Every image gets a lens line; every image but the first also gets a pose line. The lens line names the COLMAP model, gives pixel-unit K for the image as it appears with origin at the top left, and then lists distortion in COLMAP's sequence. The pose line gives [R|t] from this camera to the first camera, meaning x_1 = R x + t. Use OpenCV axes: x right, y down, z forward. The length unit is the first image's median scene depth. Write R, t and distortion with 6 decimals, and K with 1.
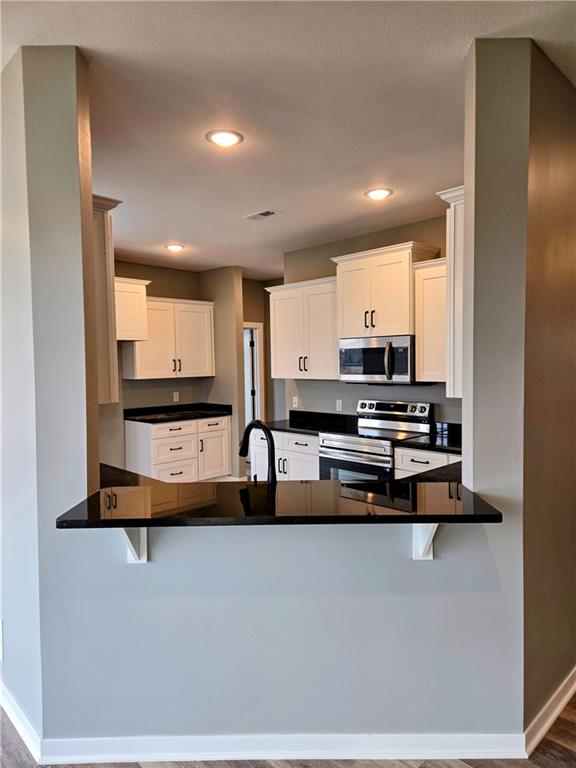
lens RADIAL K [[514.4, 0, 289.6], [0, 514.4, 383.2], [0, 0, 1]] dist [0.054484, -0.001198]
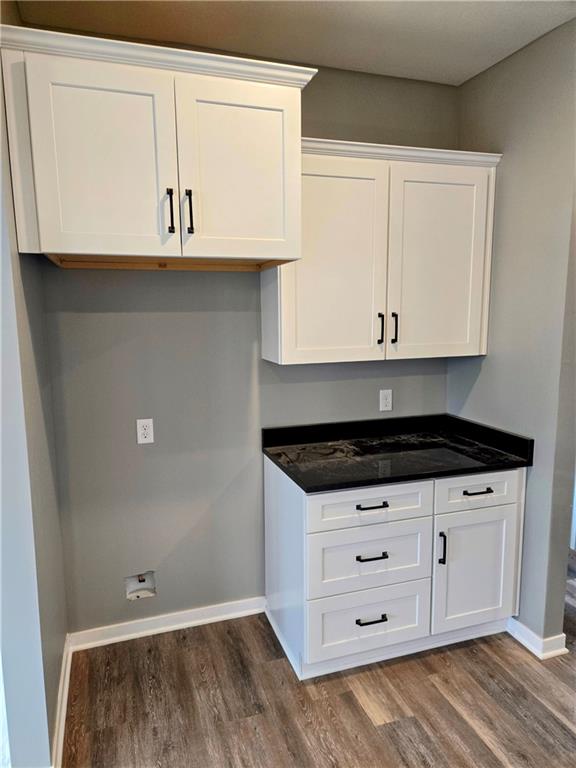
lens RADIAL K [[514.4, 0, 287.3], [0, 514.4, 382.5], [0, 0, 1]] dist [0.054484, -0.001198]
pose [[0.901139, 0.071761, -0.427550, -0.117946], [-0.026041, 0.993384, 0.111845, -0.035829], [0.432747, -0.089654, 0.897046, 0.615492]]
